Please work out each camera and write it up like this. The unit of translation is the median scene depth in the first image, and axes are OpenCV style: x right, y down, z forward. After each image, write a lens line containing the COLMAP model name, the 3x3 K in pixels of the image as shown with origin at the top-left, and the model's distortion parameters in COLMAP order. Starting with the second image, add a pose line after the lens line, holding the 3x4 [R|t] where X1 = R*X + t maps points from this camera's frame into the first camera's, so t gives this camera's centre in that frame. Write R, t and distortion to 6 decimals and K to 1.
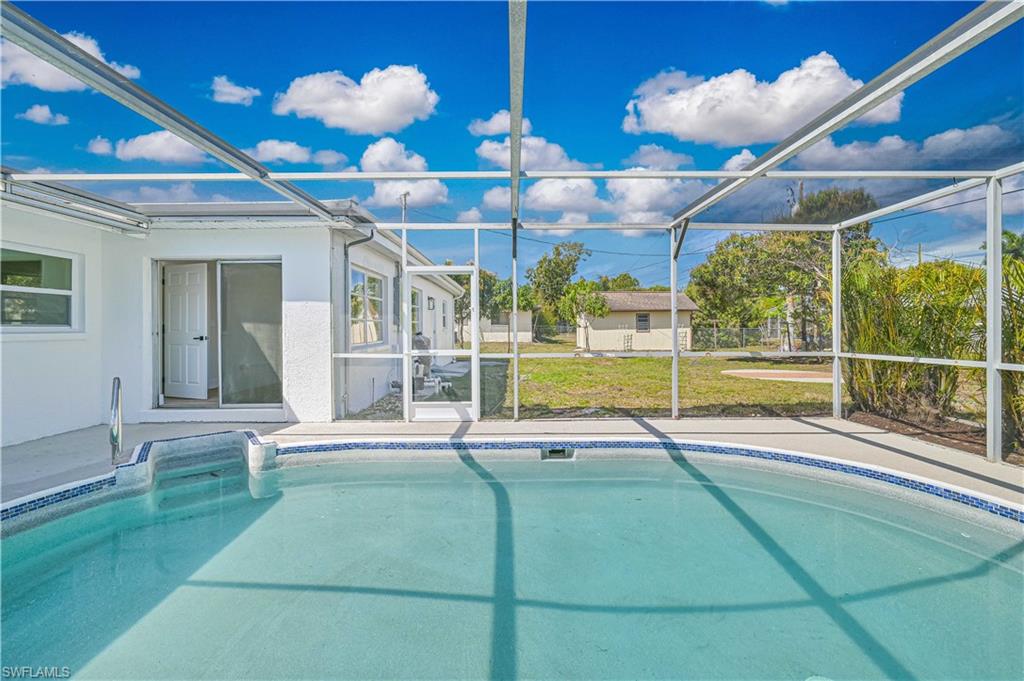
lens RADIAL K [[408.2, 0, 511.7], [0, 408.2, 329.6], [0, 0, 1]] dist [-0.001127, -0.000043]
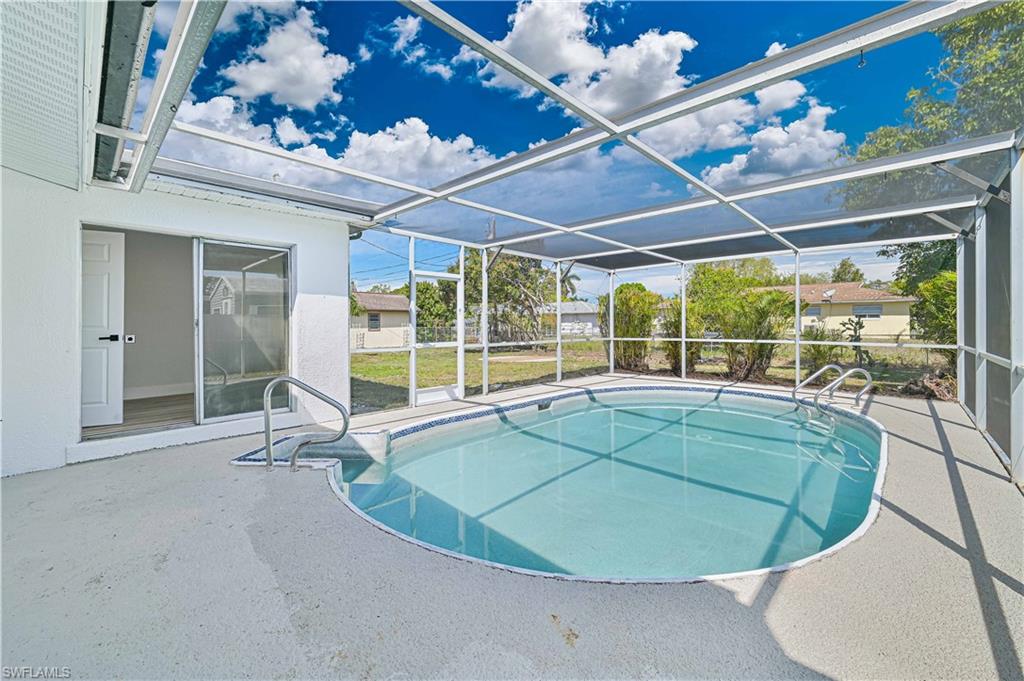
lens RADIAL K [[408.2, 0, 511.7], [0, 408.2, 329.6], [0, 0, 1]] dist [-0.001127, -0.000043]
pose [[0.700035, -0.006157, 0.714082, -0.881138], [0.006004, 0.999978, 0.002736, 0.010070], [-0.714083, 0.002372, 0.700057, 0.012726]]
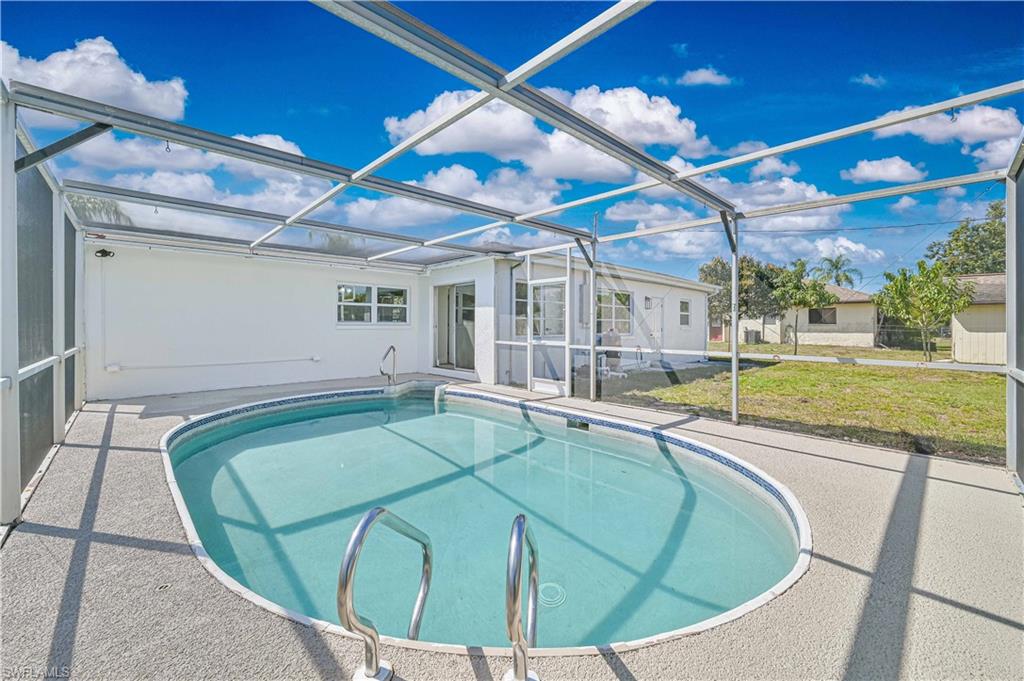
lens RADIAL K [[407.5, 0, 515.8], [0, 407.5, 326.3], [0, 0, 1]] dist [-0.000493, -0.000064]
pose [[0.680976, 0.008047, -0.732261, 0.738602], [-0.012285, 0.999924, -0.000436, 0.004923], [0.732203, 0.009293, 0.681023, 0.007961]]
